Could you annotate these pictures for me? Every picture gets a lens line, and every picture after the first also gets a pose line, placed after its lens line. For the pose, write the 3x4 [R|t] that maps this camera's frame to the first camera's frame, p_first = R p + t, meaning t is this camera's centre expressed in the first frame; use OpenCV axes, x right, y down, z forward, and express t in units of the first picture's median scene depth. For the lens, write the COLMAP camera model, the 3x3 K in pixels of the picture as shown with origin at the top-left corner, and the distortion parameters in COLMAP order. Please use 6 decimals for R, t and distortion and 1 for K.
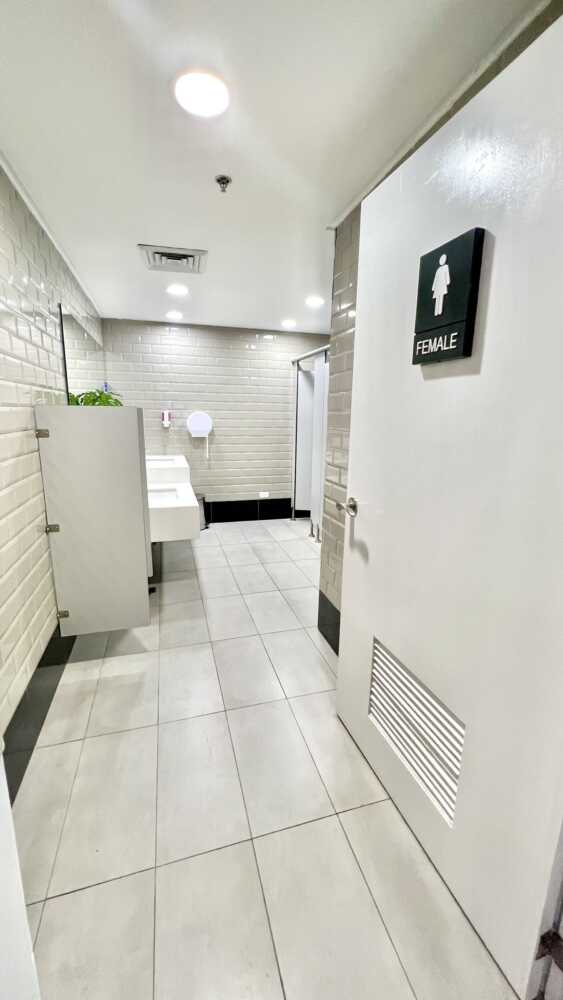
lens RADIAL K [[401.9, 0, 281.5], [0, 401.9, 500.0], [0, 0, 1]] dist [-0.000256, -0.000047]
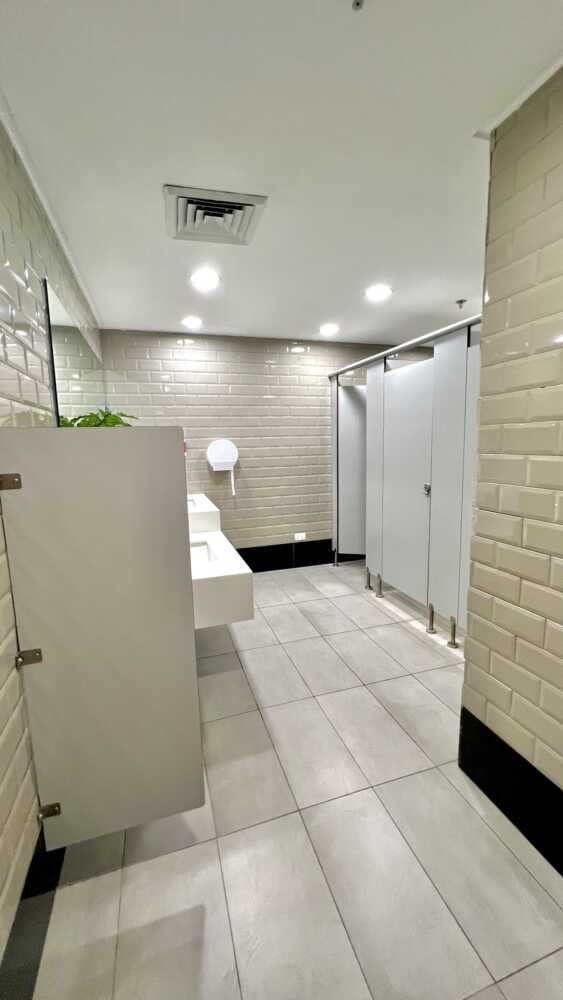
lens RADIAL K [[397.6, 0, 281.5], [0, 397.6, 500.0], [0, 0, 1]] dist [0.001201, 0.000035]
pose [[0.998933, -0.040658, 0.021921, -0.115524], [0.042025, 0.996933, -0.066018, -0.042555], [-0.019169, 0.066869, 0.997578, 0.219406]]
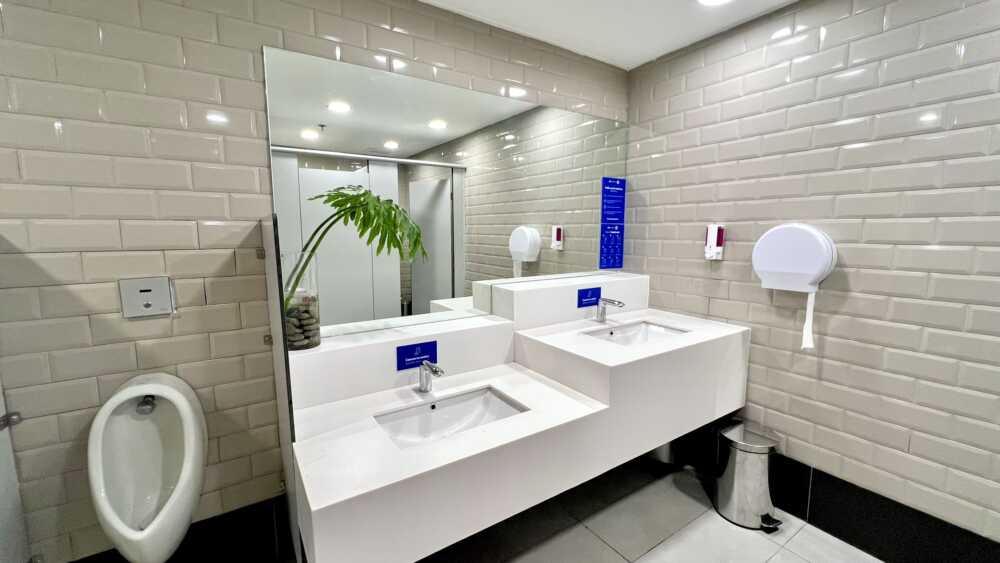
lens RADIAL K [[397.6, 0, 500.0], [0, 397.6, 281.5], [0, 0, 1]] dist [0.001201, 0.000035]
pose [[0.293092, 0.107307, -0.950043, 0.080884], [-0.196272, 0.979271, 0.050057, -0.144150], [0.935721, 0.171796, 0.308078, 0.699219]]
